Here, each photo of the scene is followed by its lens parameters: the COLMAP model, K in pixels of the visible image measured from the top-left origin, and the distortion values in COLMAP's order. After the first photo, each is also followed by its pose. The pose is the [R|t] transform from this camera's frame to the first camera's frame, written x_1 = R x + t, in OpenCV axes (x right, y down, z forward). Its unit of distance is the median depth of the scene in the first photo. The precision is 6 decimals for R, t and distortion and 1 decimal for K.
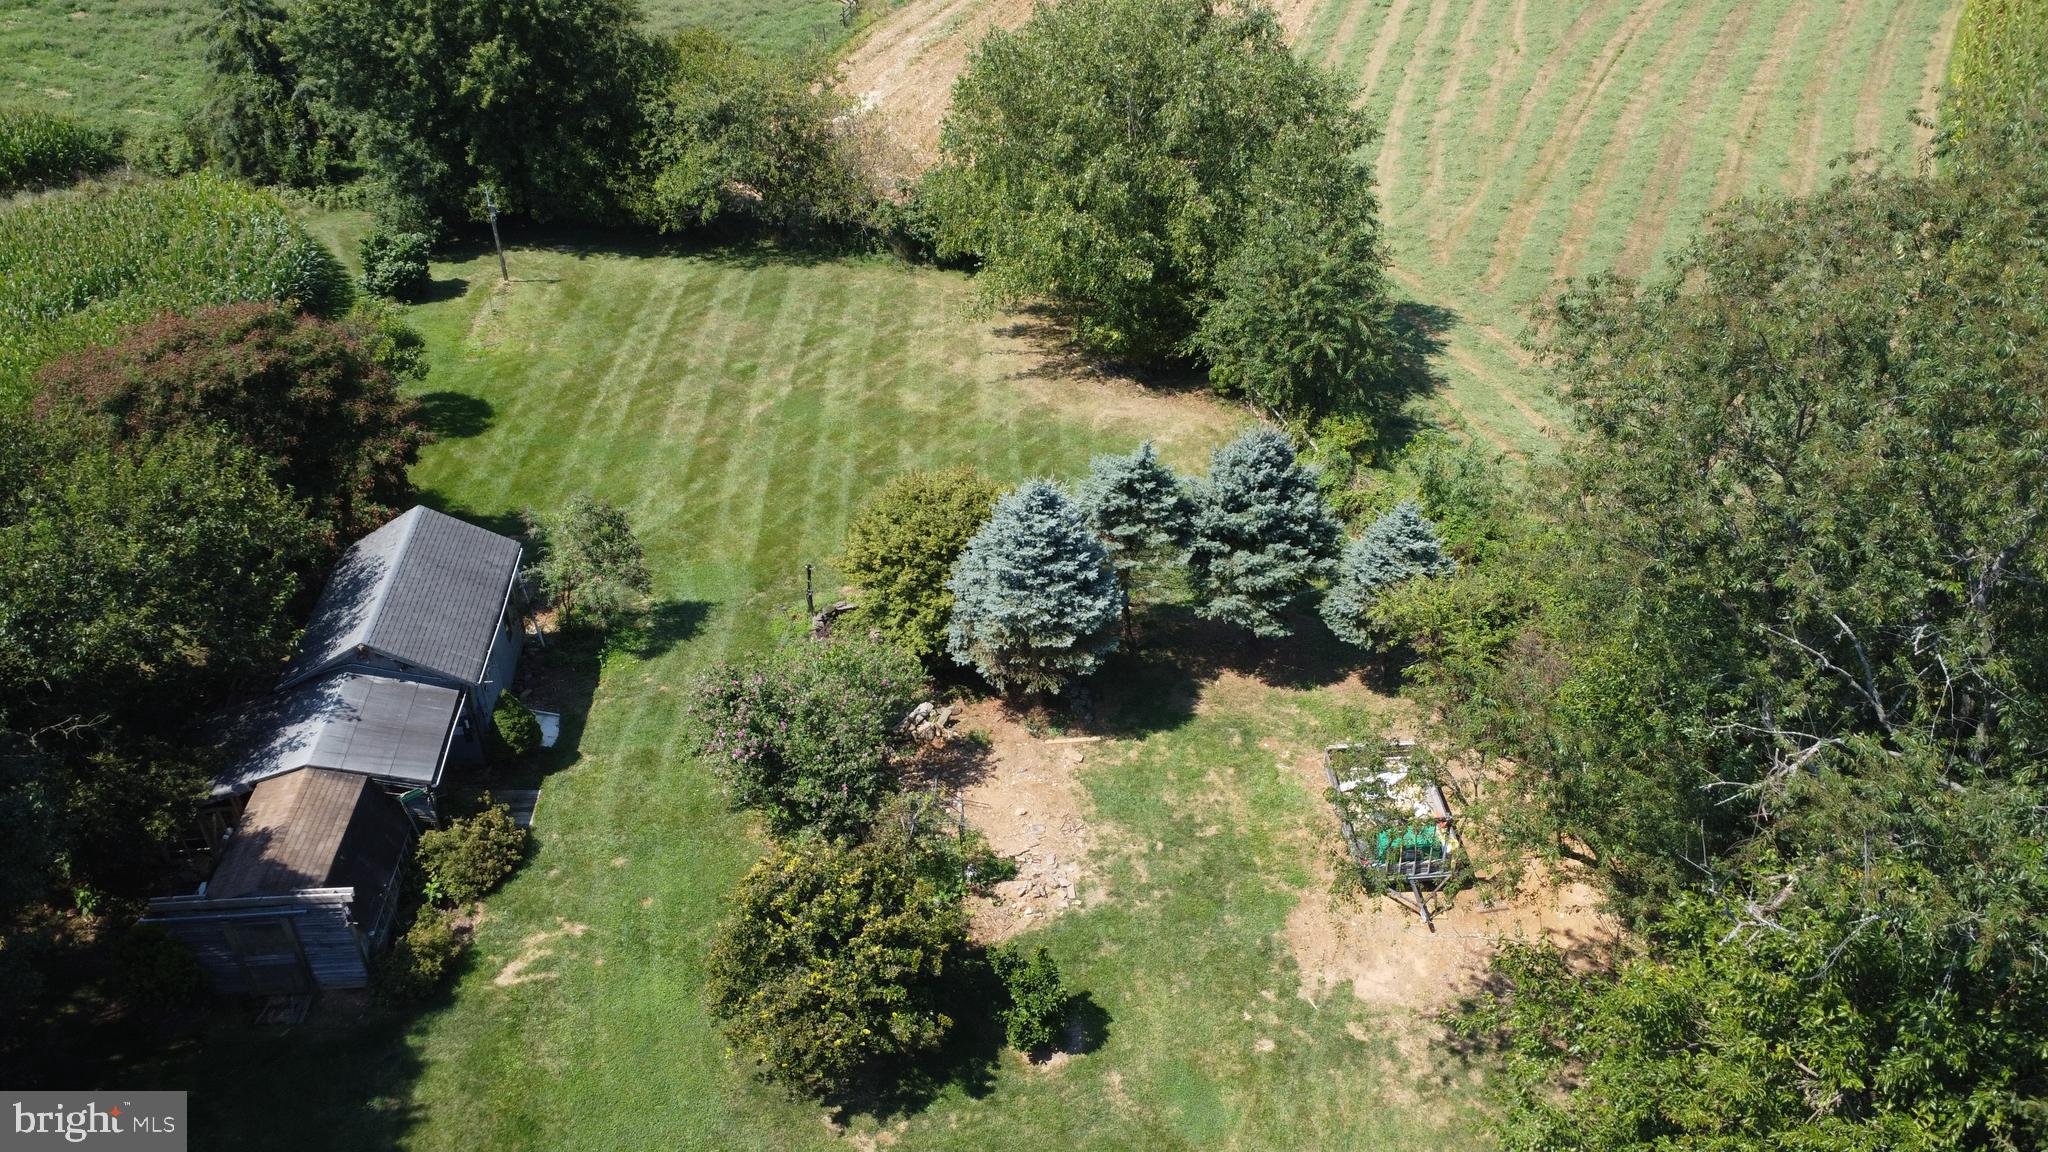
lens RADIAL K [[1536.8, 0, 1018.6], [0, 1536.8, 568.6], [0, 0, 1]] dist [0.010124, 0.000677]
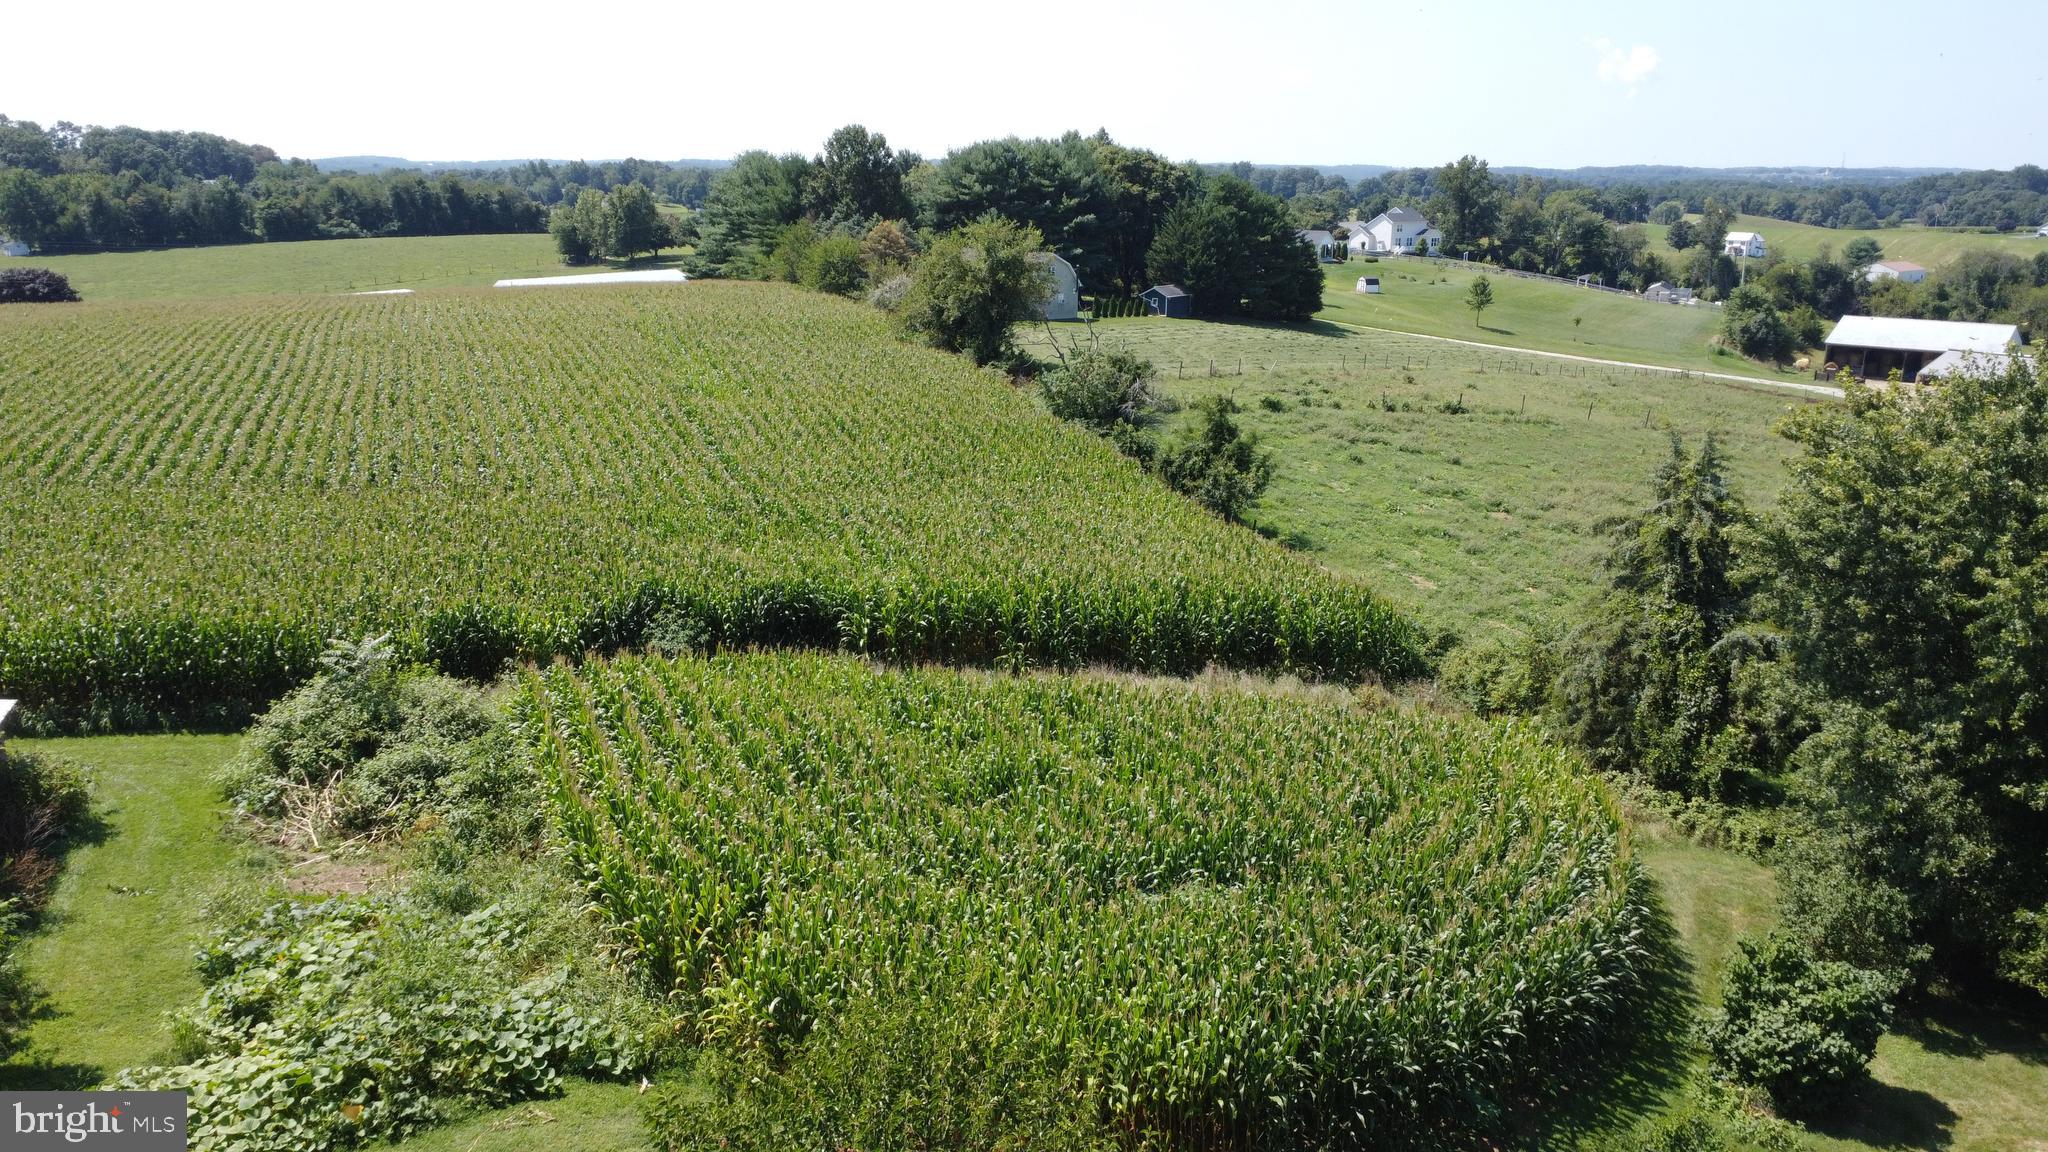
lens RADIAL K [[1536.8, 0, 1018.6], [0, 1536.8, 568.6], [0, 0, 1]] dist [0.010124, 0.000677]
pose [[0.634873, 0.199308, -0.746466, -0.209151], [-0.457792, 0.875330, -0.155640, -0.120793], [0.622384, 0.440538, 0.646965, 0.446270]]
